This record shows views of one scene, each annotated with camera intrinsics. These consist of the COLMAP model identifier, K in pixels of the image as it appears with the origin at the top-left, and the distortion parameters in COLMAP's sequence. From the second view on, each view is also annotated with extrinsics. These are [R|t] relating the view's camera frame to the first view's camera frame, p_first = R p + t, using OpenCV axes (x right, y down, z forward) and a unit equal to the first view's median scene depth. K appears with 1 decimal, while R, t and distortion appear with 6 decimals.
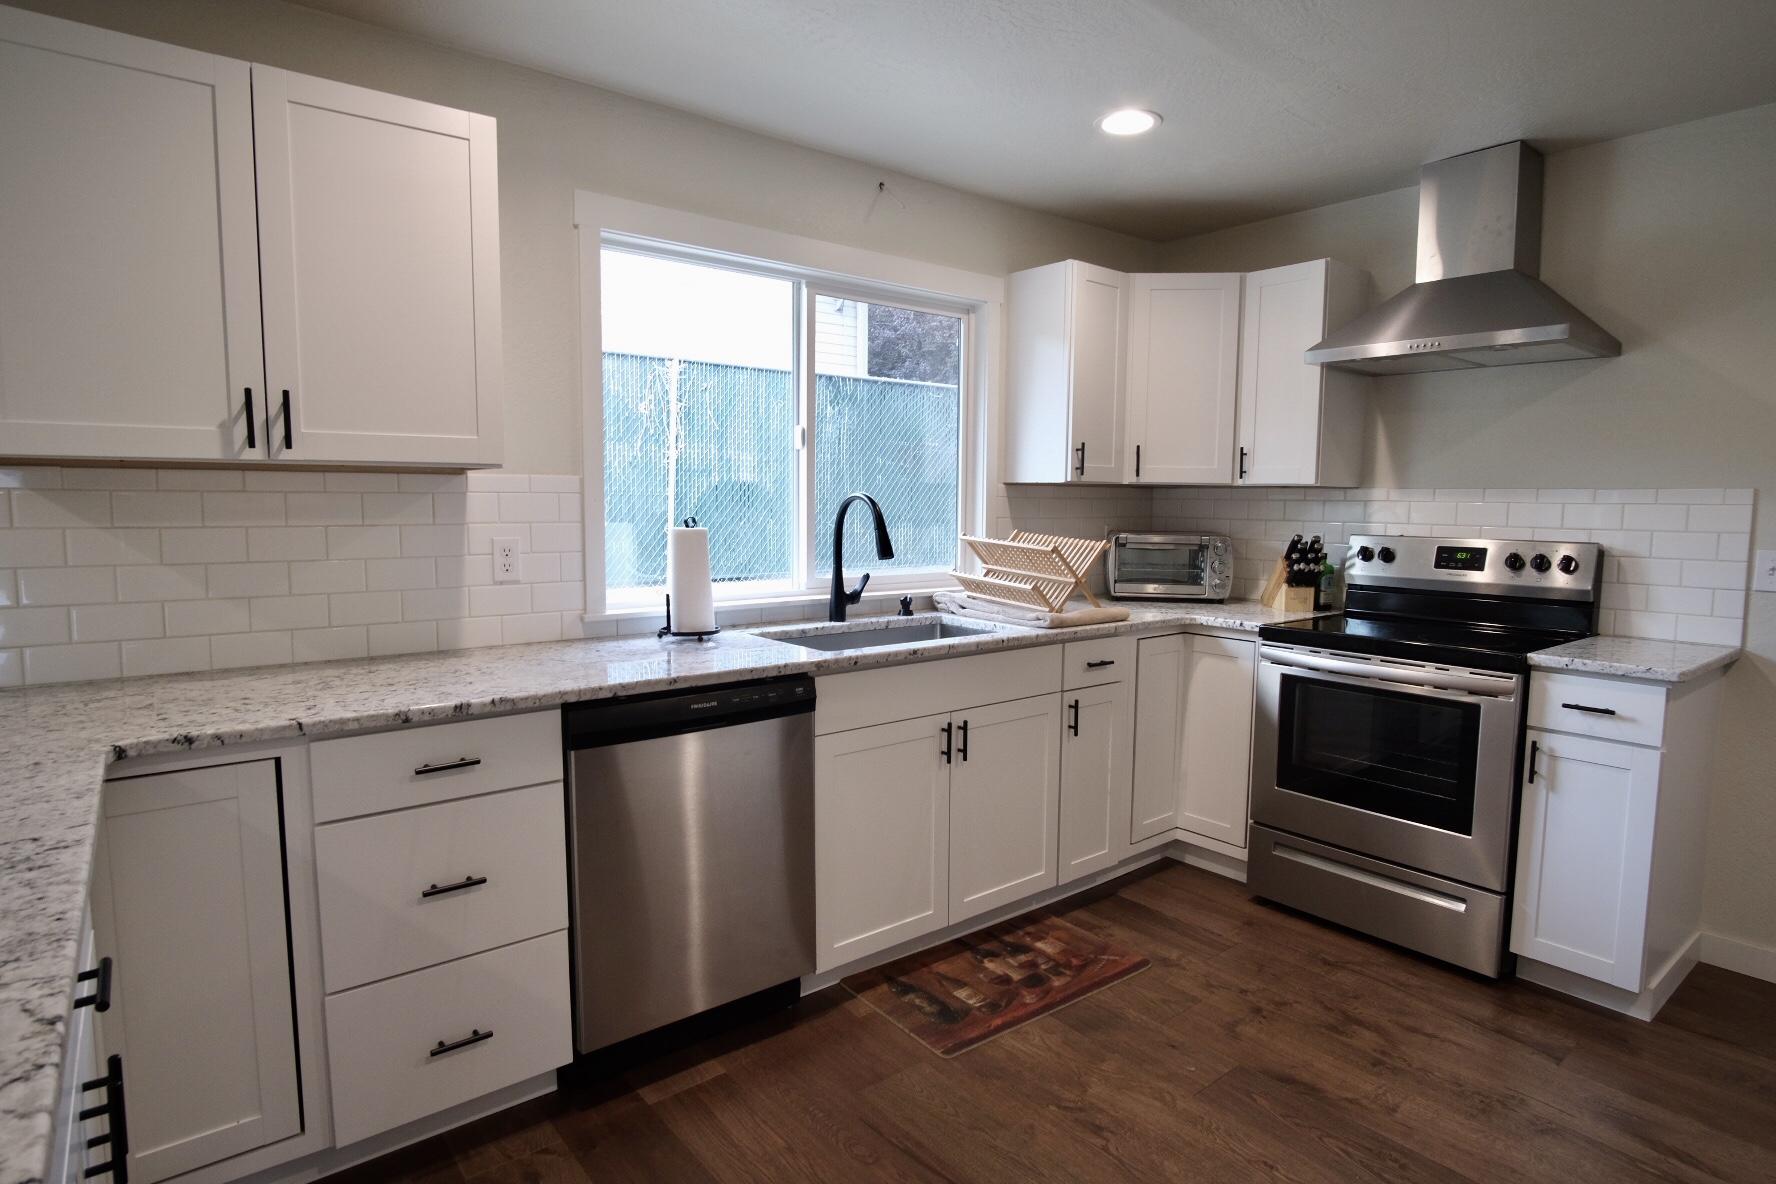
lens RADIAL K [[951.3, 0, 888.0], [0, 951.3, 592.0], [0, 0, 1]] dist [-0.034884, 0.010888]
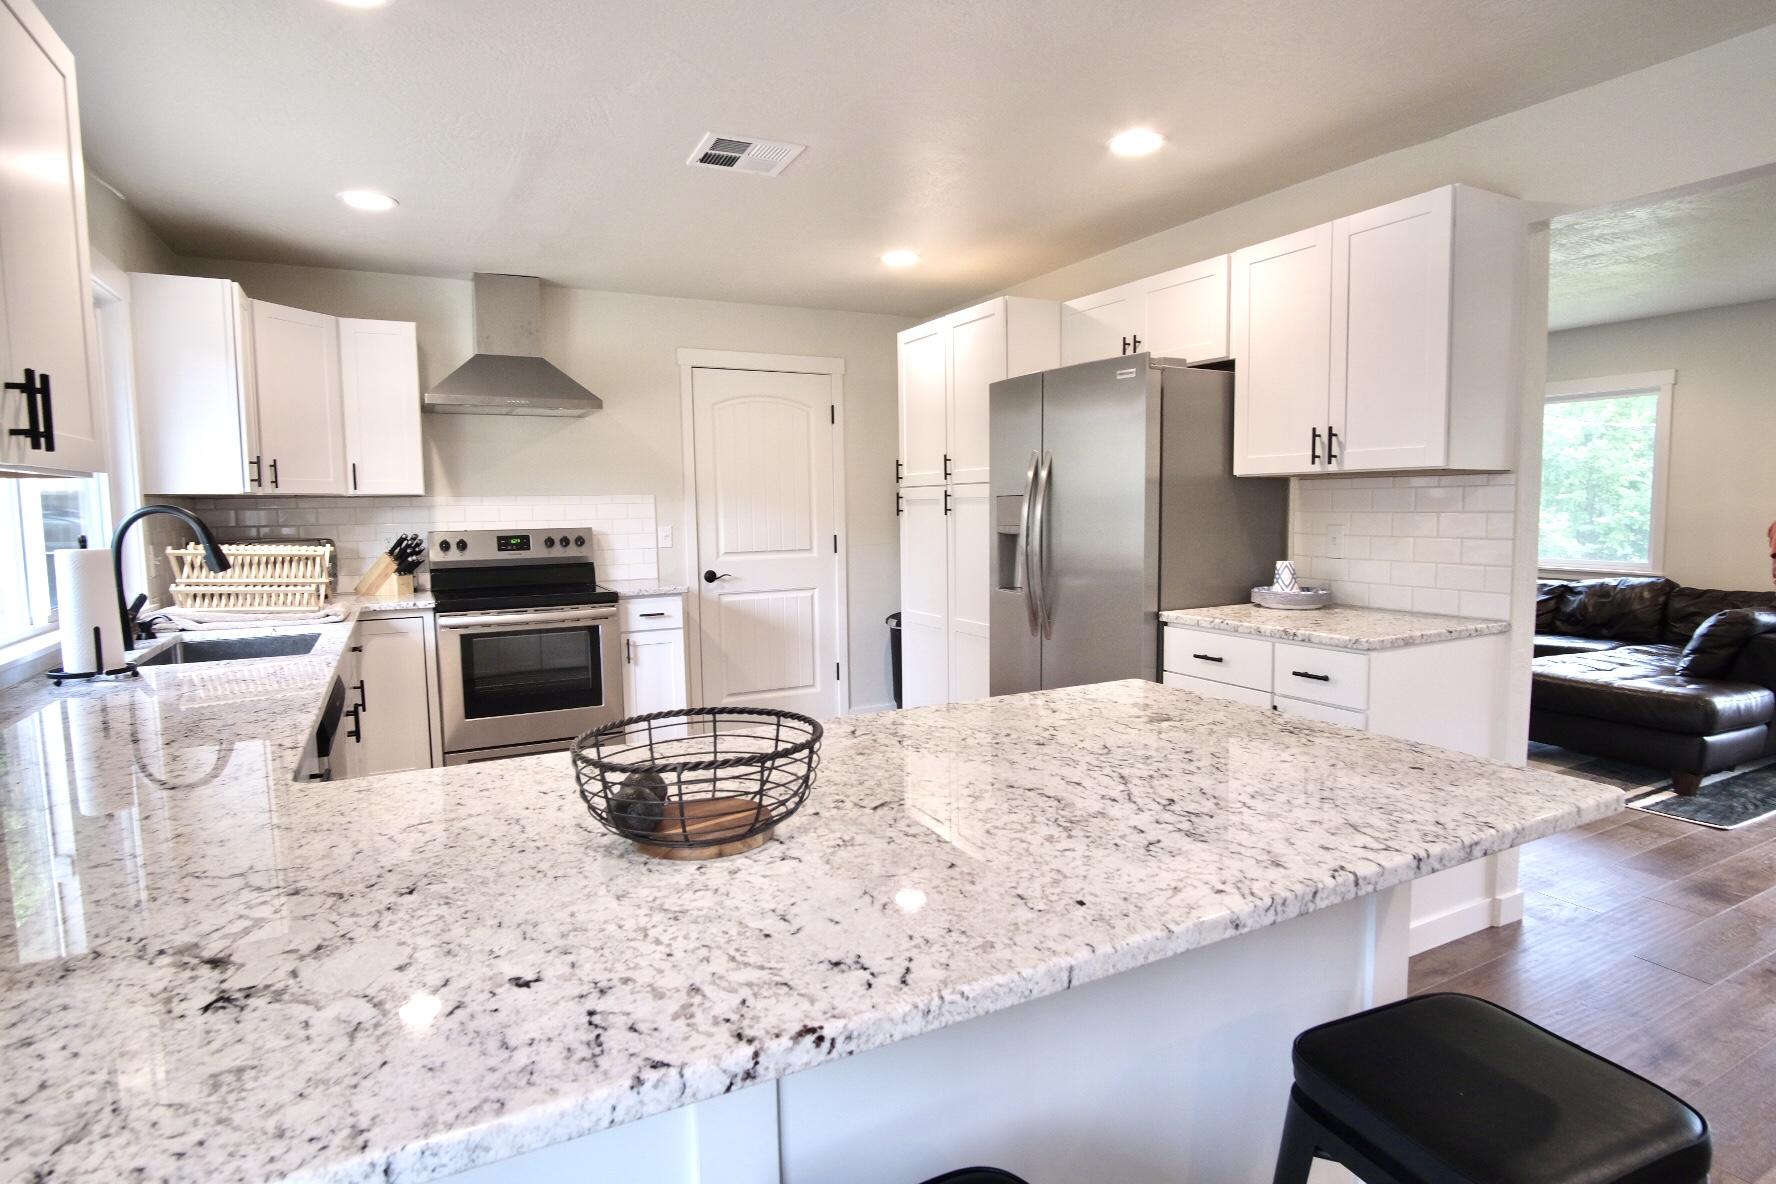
lens RADIAL K [[951.3, 0, 888.0], [0, 951.3, 592.0], [0, 0, 1]] dist [-0.034884, 0.010888]
pose [[0.206222, -0.102856, 0.973084, -0.725754], [0.112149, 0.990391, 0.080918, -0.013638], [-0.972057, 0.092444, 0.215776, 0.108260]]
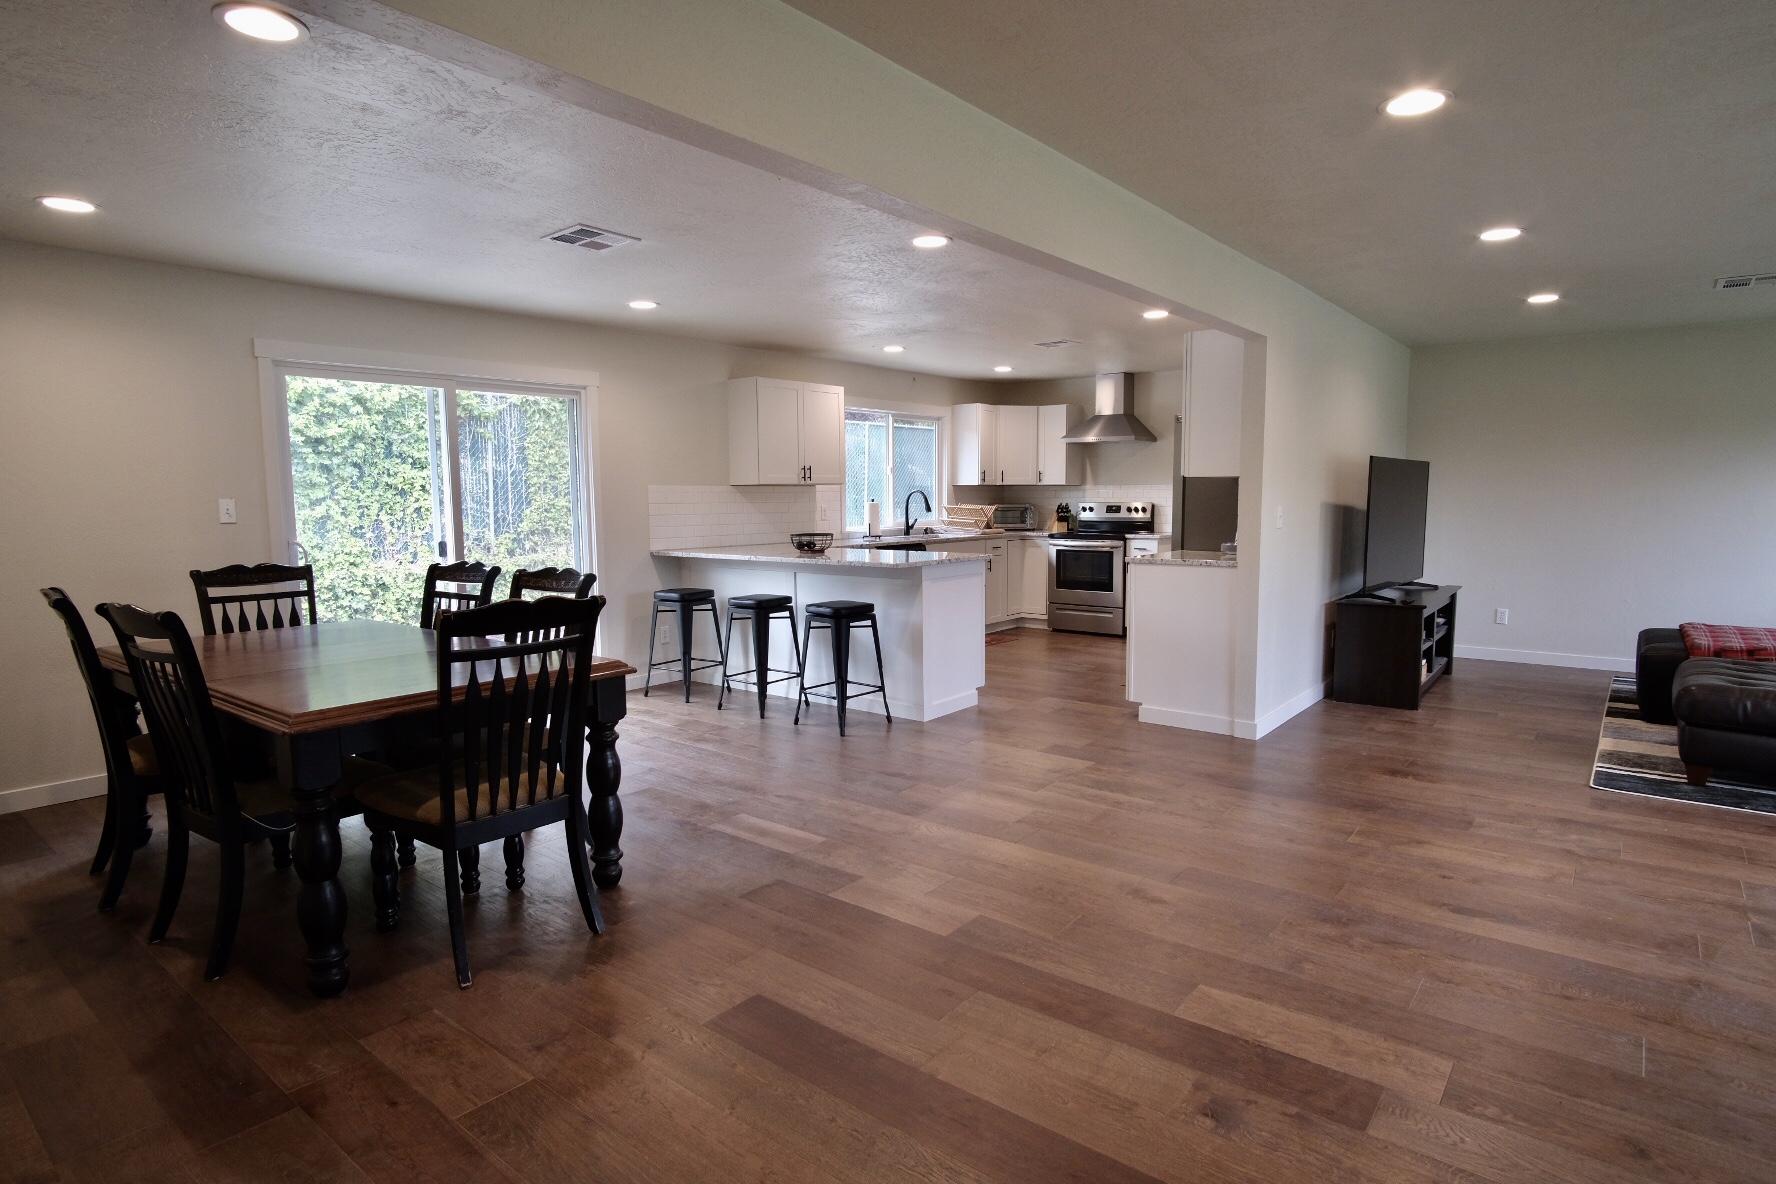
lens RADIAL K [[951.3, 0, 888.0], [0, 951.3, 592.0], [0, 0, 1]] dist [-0.034884, 0.010888]
pose [[0.976505, -0.038526, 0.212023, -0.692162], [0.037325, 0.999256, 0.009665, 0.163179], [-0.212238, -0.001524, 0.977217, -1.692514]]
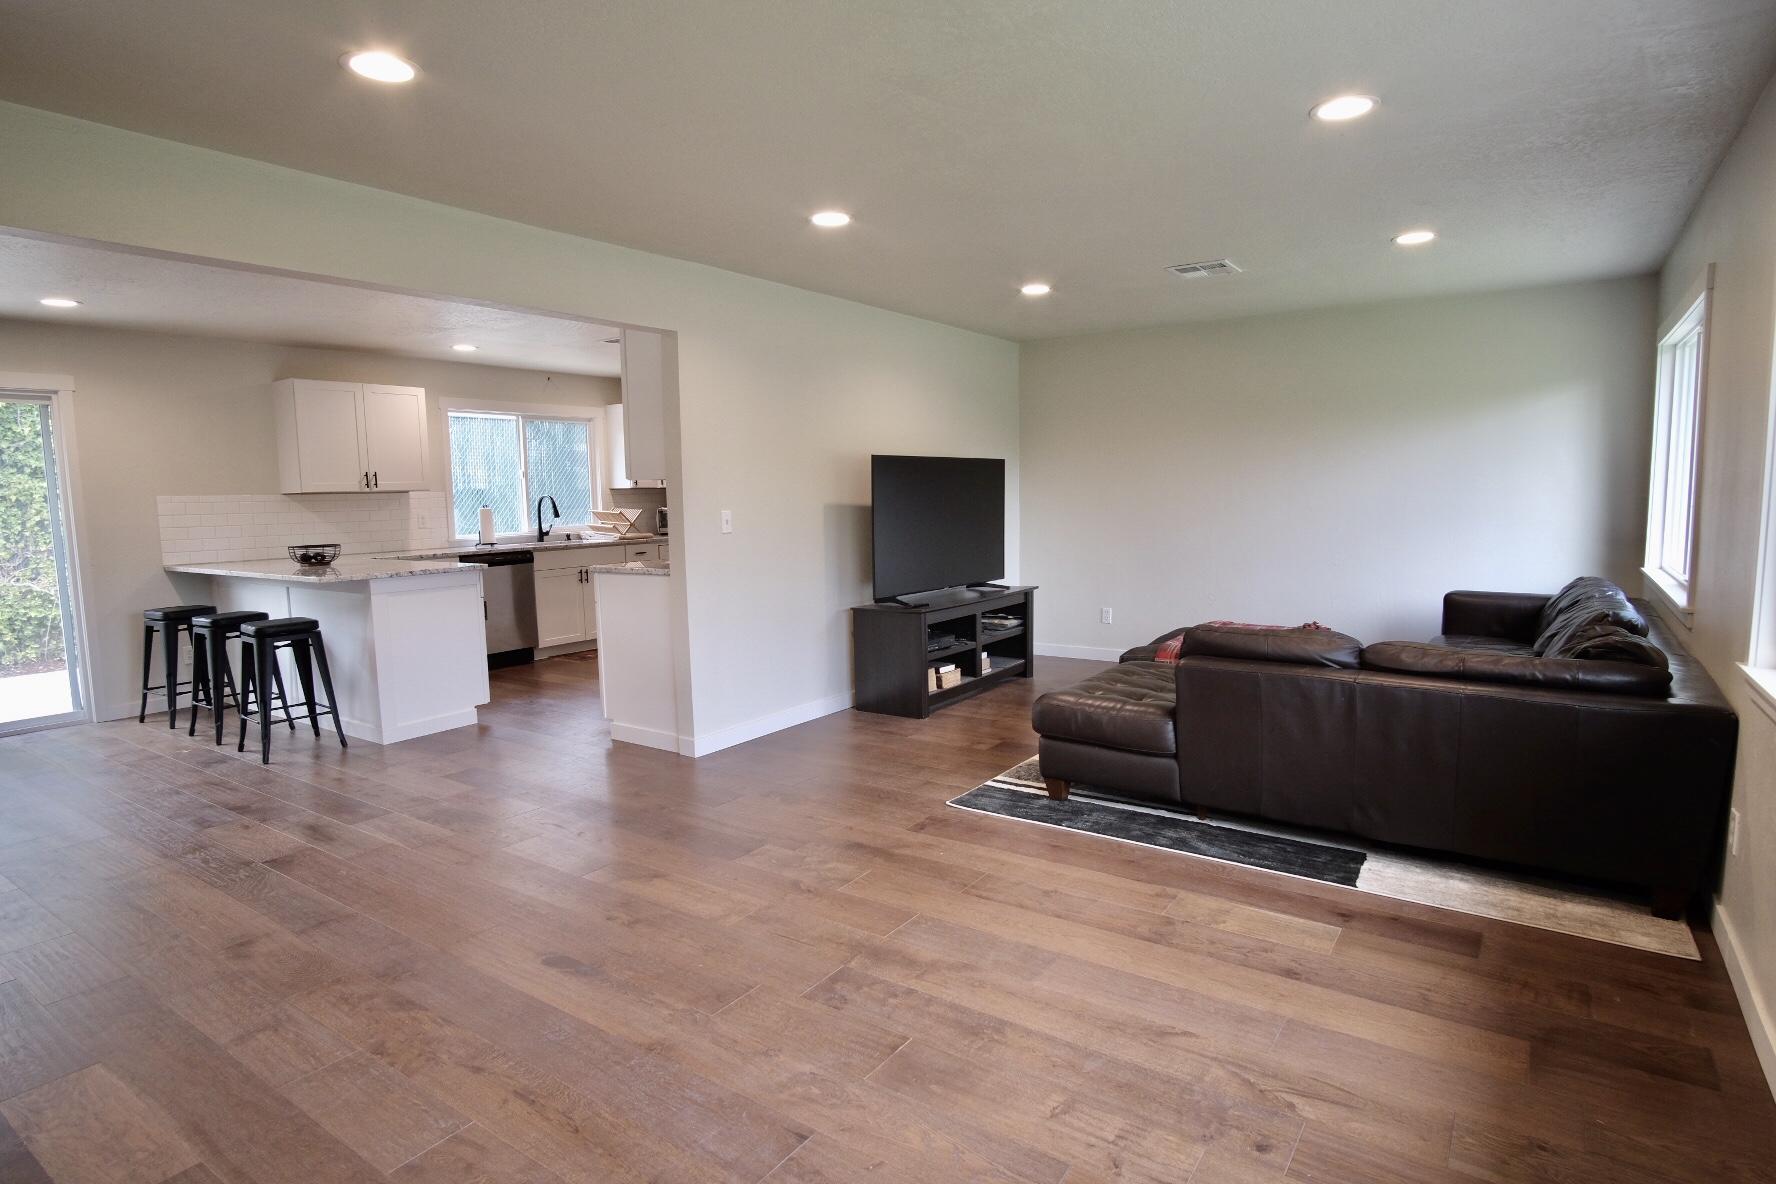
lens RADIAL K [[951.3, 0, 888.0], [0, 951.3, 592.0], [0, 0, 1]] dist [-0.034884, 0.010888]
pose [[0.957906, -0.057957, 0.281170, 0.123792], [0.056114, 0.998318, 0.014608, 0.181980], [-0.281544, 0.001784, 0.959547, -1.807913]]
